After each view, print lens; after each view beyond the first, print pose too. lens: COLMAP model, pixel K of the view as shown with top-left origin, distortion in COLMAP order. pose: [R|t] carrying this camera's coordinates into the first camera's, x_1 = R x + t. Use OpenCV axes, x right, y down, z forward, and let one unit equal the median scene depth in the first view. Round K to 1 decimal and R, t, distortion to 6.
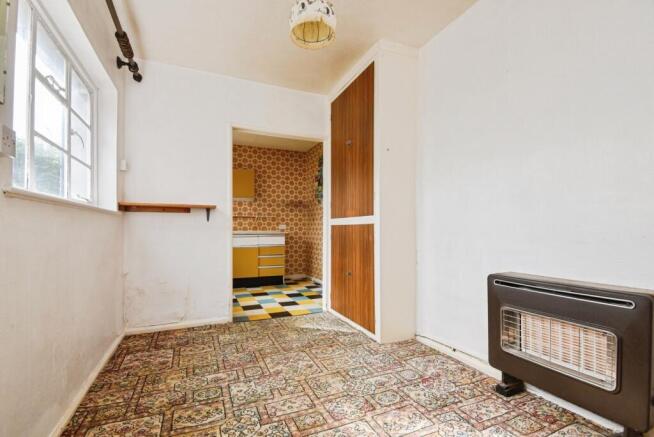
lens RADIAL K [[299.9, 0, 327.3], [0, 299.9, 225.2], [0, 0, 1]] dist [0.025438, -0.013455]
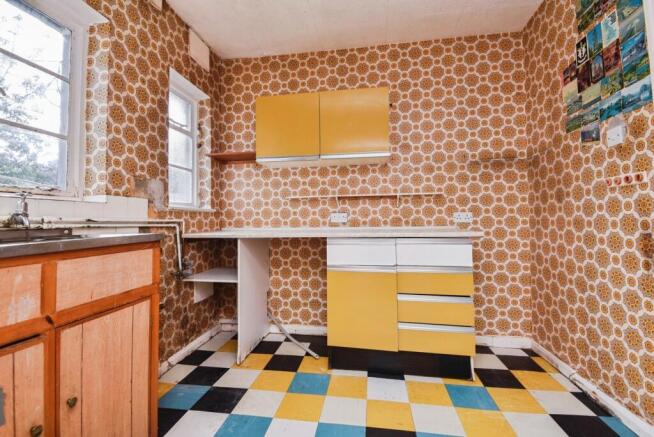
lens RADIAL K [[299.9, 0, 327.3], [0, 299.9, 206.7], [0, 0, 1]] dist [0.025438, -0.013455]
pose [[0.844936, -0.029309, -0.534064, -0.083642], [0.019065, 0.999513, -0.024690, -0.002746], [0.534528, 0.010680, 0.845083, 0.540233]]
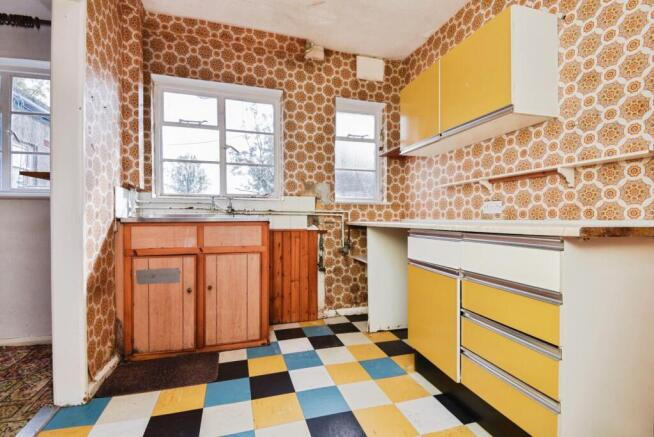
lens RADIAL K [[299.9, 0, 322.2], [0, 299.9, 222.2], [0, 0, 1]] dist [0.025438, -0.013455]
pose [[-0.127251, 0.017651, -0.991713, 0.055827], [0.020317, 0.999678, 0.015186, 0.010711], [0.991662, -0.018217, -0.127569, 0.779863]]
